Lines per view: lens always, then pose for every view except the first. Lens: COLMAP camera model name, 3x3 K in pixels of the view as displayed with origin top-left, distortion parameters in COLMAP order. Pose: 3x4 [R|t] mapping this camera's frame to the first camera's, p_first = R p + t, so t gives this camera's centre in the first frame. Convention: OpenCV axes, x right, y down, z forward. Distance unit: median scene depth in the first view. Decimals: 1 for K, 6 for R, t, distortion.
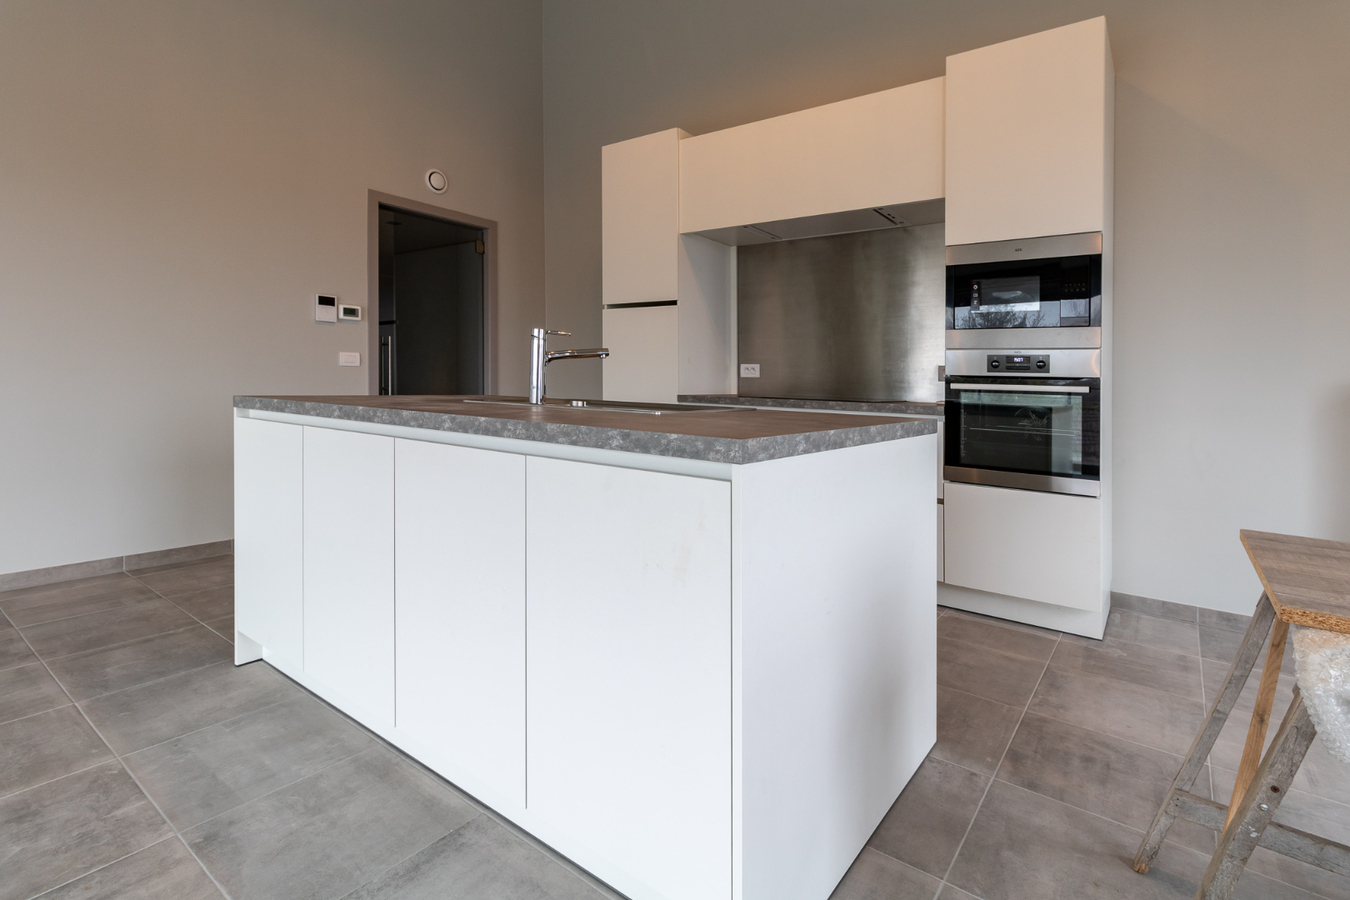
lens RADIAL K [[650.1, 0, 687.7], [0, 650.1, 356.6], [0, 0, 1]] dist [0.015985, -0.000056]
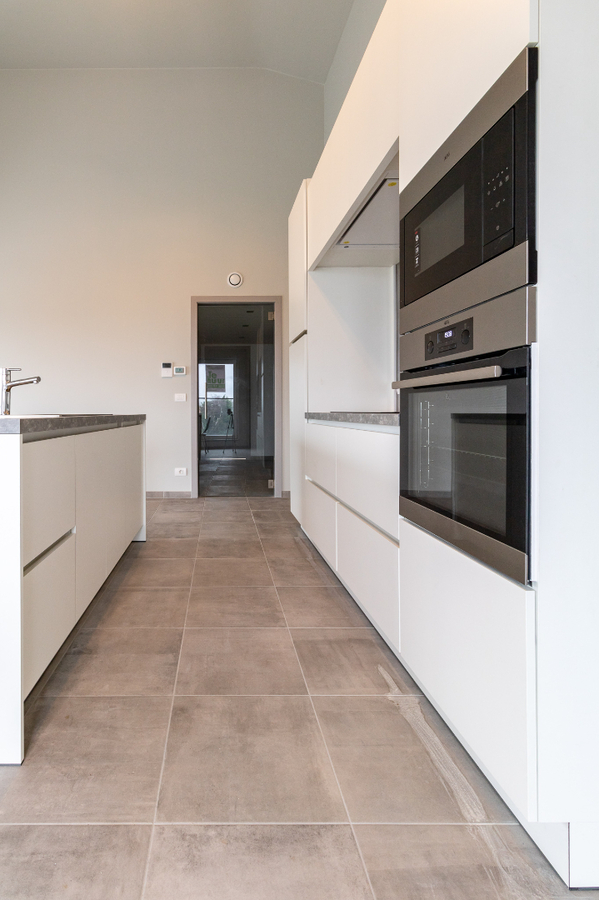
lens RADIAL K [[438.8, 0, 211.4], [0, 438.8, 402.9], [0, 0, 1]] dist [0.000904, -0.000115]
pose [[0.590355, -0.045848, -0.805840, 0.641389], [0.054306, 0.998379, -0.017018, 0.058584], [0.805315, -0.033716, 0.591888, 0.520178]]
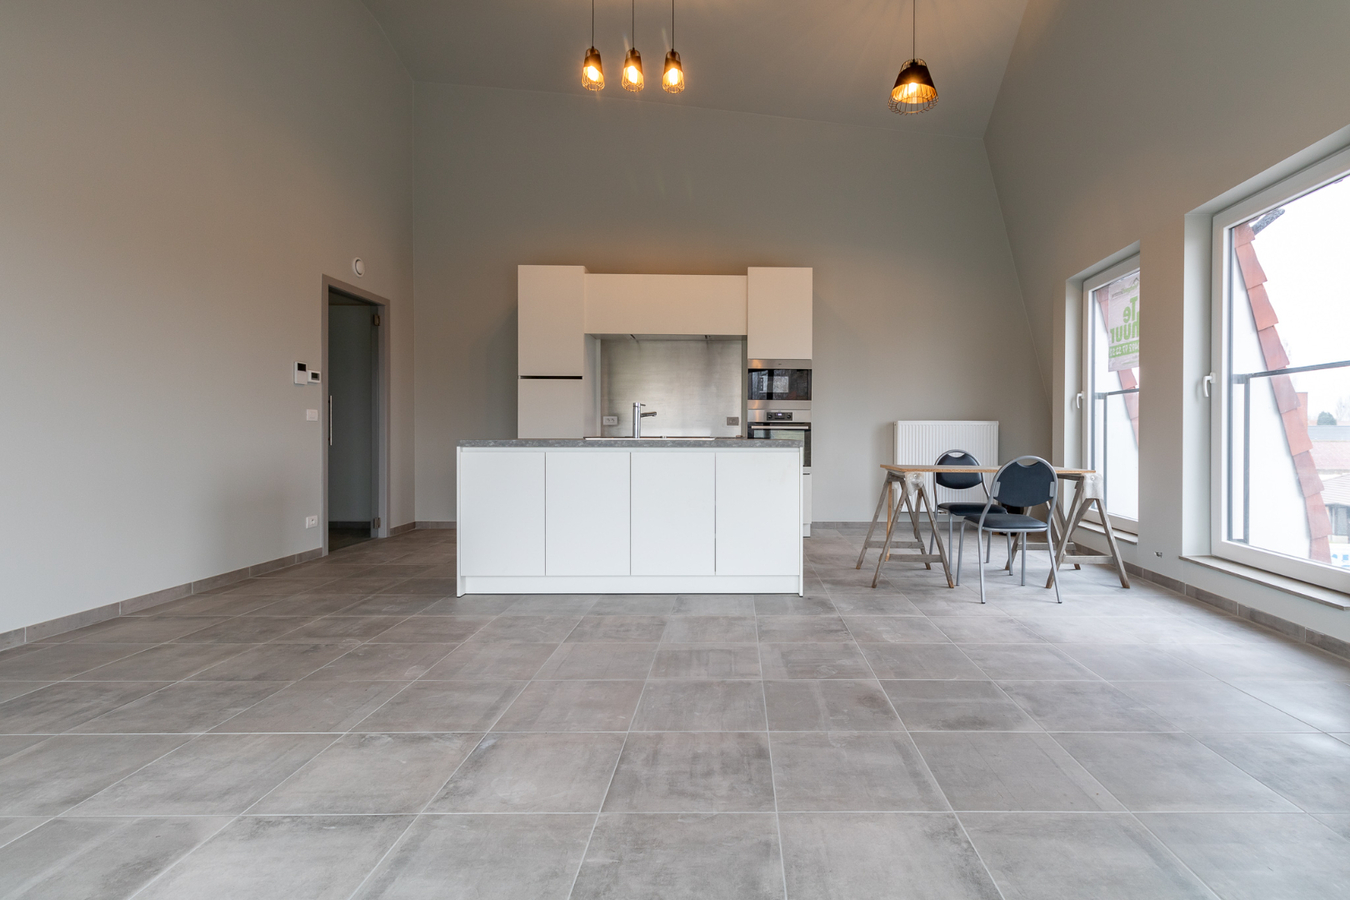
lens RADIAL K [[658.2, 0, 725.2], [0, 658.2, 424.5], [0, 0, 1]] dist [-0.000164, 0.000083]
pose [[0.797321, -0.016475, 0.603330, -0.893278], [-0.004921, 0.999417, 0.033794, -0.032578], [-0.603535, -0.029914, 0.796775, -0.601312]]
